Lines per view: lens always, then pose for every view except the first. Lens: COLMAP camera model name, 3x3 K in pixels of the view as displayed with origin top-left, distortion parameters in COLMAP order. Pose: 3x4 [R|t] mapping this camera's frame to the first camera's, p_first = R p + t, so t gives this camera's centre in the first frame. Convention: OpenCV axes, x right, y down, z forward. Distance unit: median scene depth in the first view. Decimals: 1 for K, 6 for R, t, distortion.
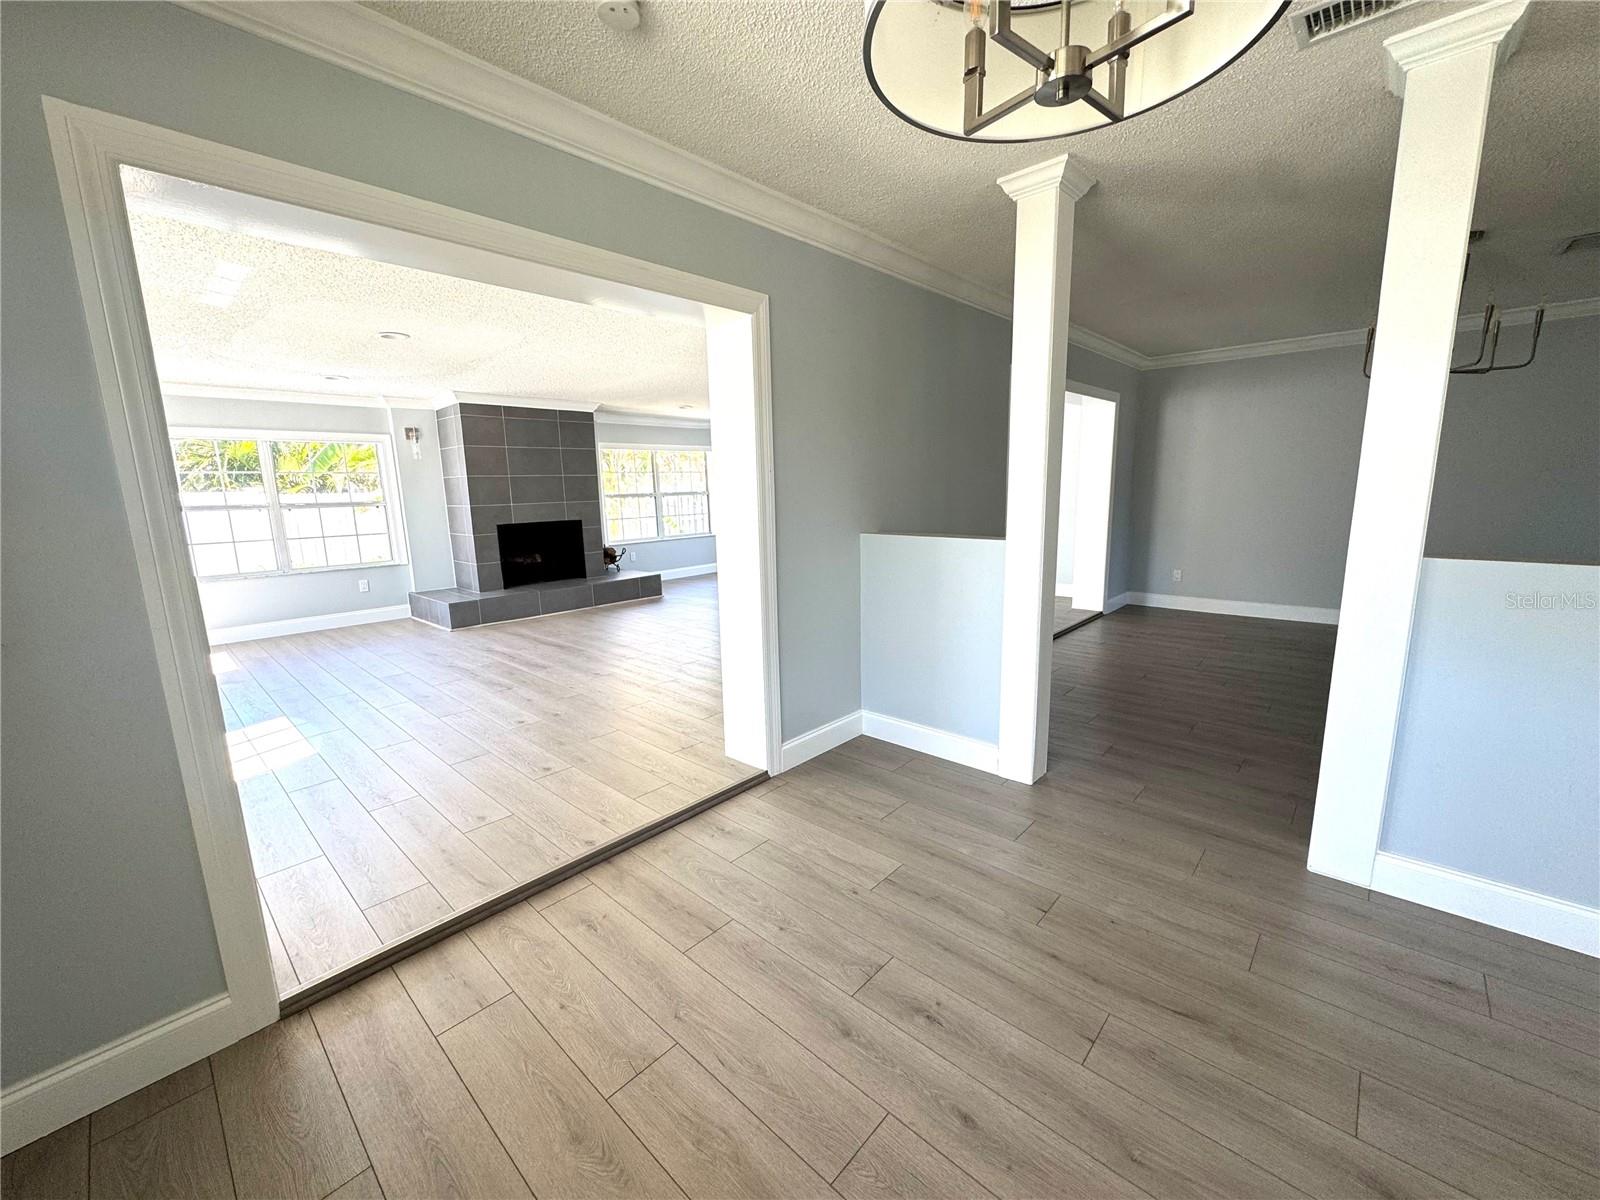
lens RADIAL K [[638.7, 0, 801.9], [0, 638.7, 599.6], [0, 0, 1]] dist [-0.000905, -0.000181]
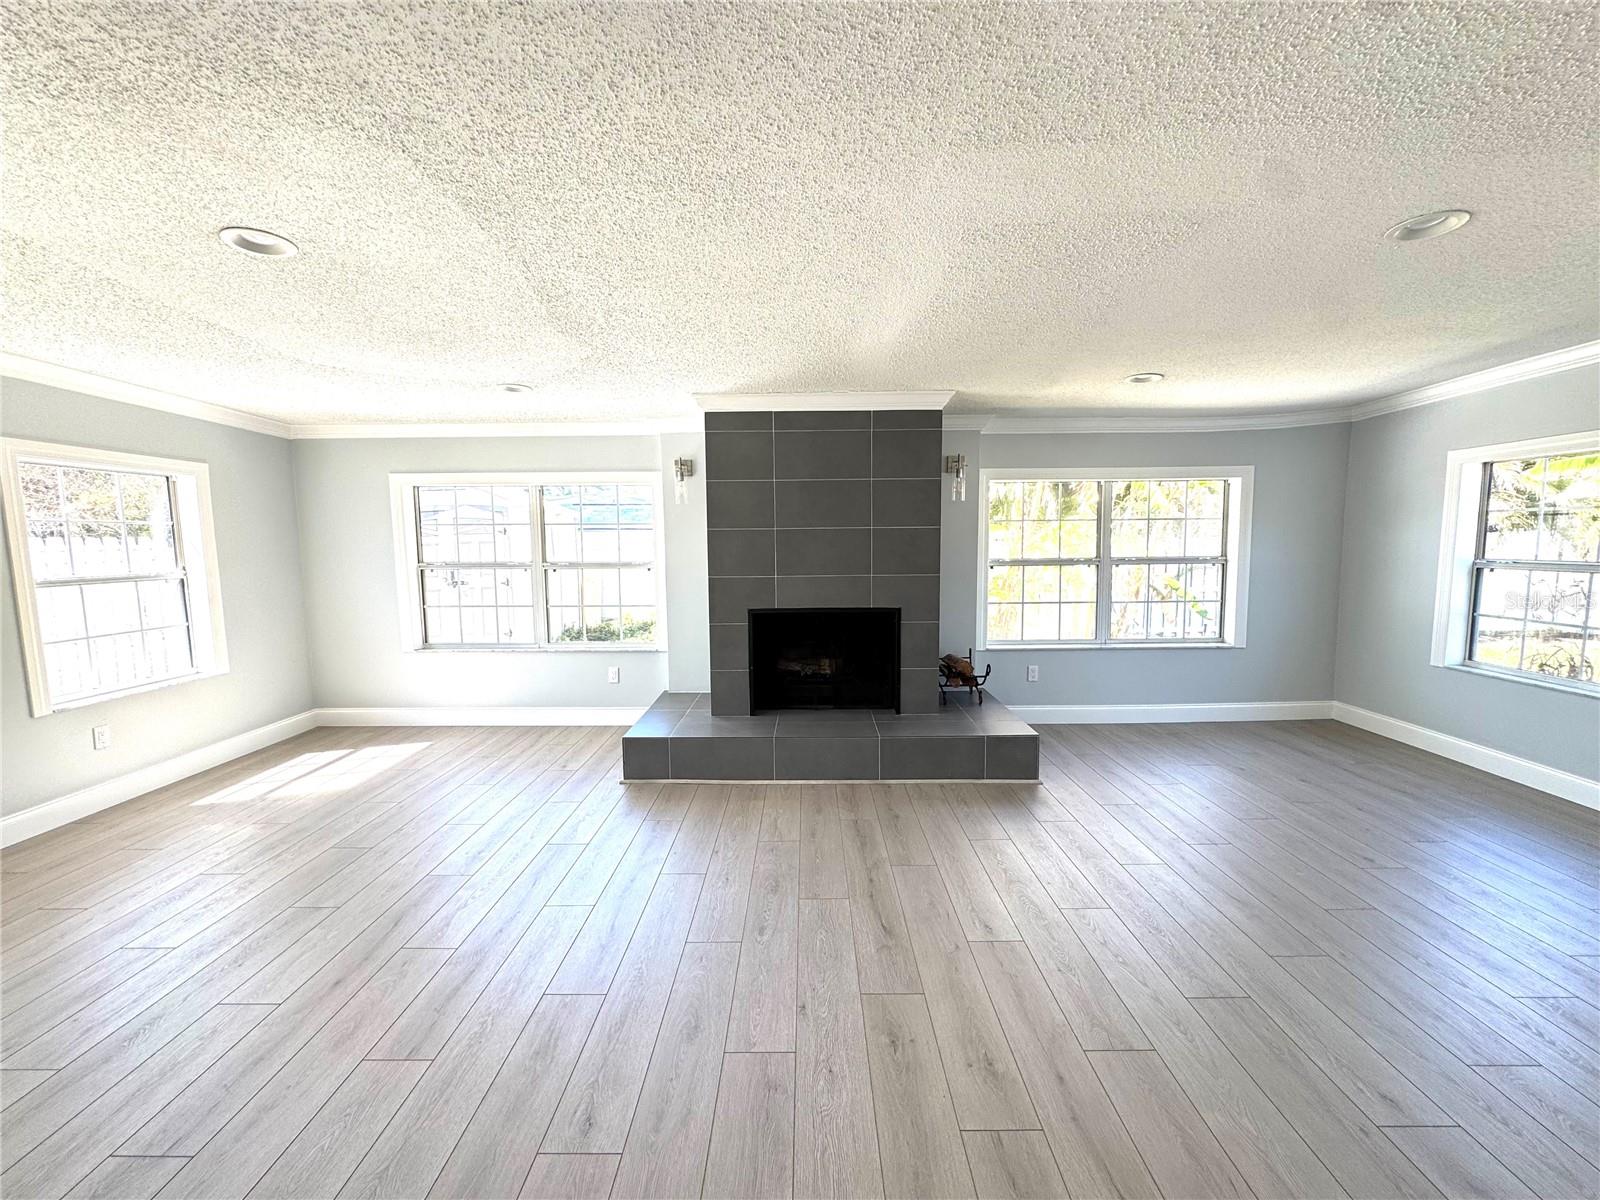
lens RADIAL K [[638.7, 0, 801.9], [0, 638.7, 599.6], [0, 0, 1]] dist [-0.000905, -0.000181]
pose [[0.683866, 0.077868, -0.725441, -0.025417], [-0.135686, 0.990517, -0.021589, -0.295407], [0.716880, 0.113196, 0.687946, 1.545913]]
